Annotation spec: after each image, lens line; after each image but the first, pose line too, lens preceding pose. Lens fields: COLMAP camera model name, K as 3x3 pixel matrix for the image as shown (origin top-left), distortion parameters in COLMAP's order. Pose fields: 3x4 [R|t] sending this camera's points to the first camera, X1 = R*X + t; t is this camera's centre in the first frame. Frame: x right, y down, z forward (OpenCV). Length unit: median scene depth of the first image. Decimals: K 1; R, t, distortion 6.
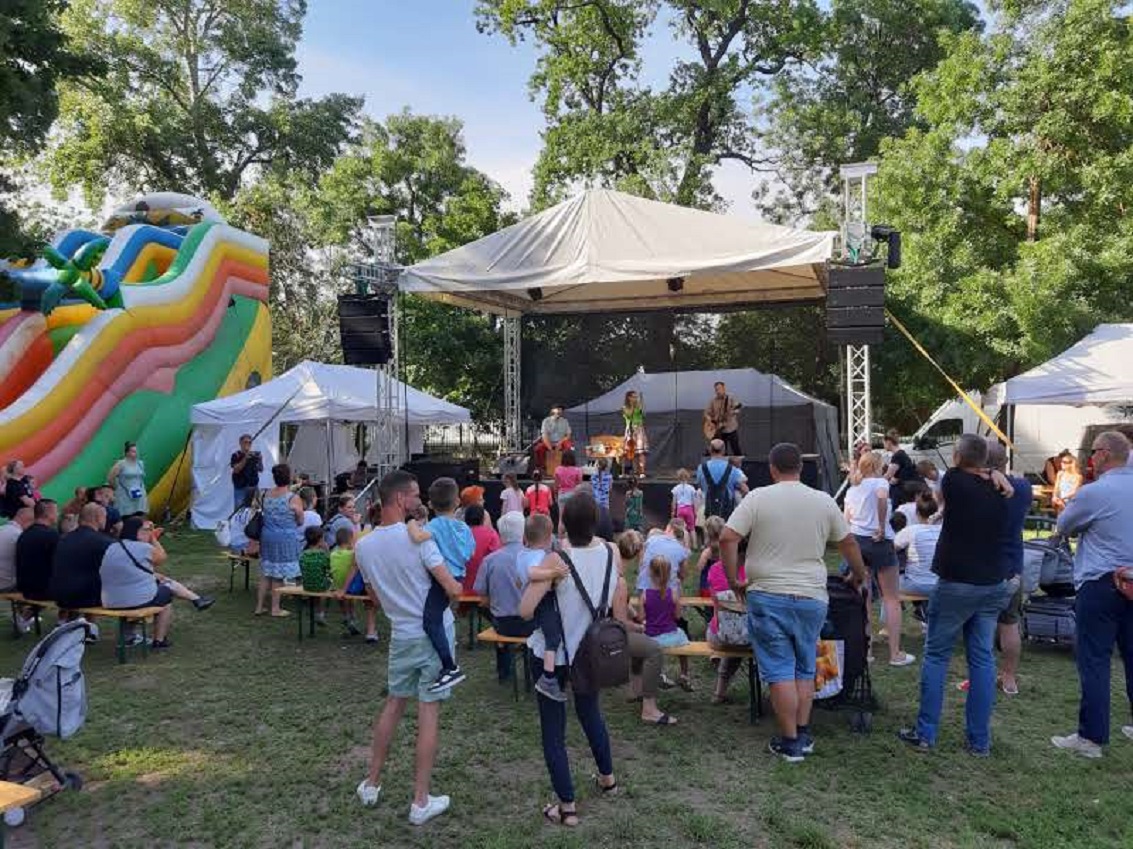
lens RADIAL K [[893.3, 0, 567.7], [0, 893.3, 424.3], [0, 0, 1]] dist [0.050554, -0.102482]
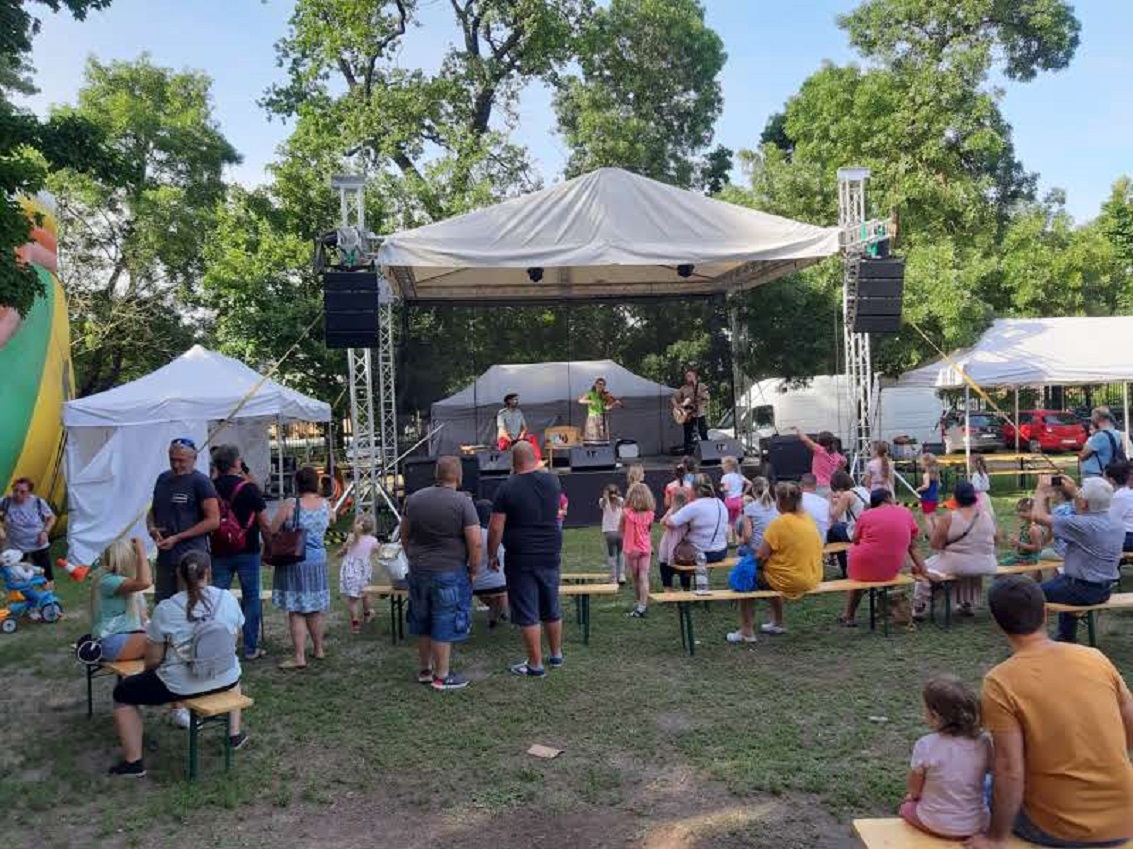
lens RADIAL K [[893.3, 0, 564.8], [0, 893.3, 427.0], [0, 0, 1]] dist [0.050554, -0.102482]
pose [[0.895081, -0.029406, 0.444934, -0.206155], [0.029589, 0.999541, 0.006536, 0.003734], [-0.444922, 0.007315, 0.895540, 0.074803]]
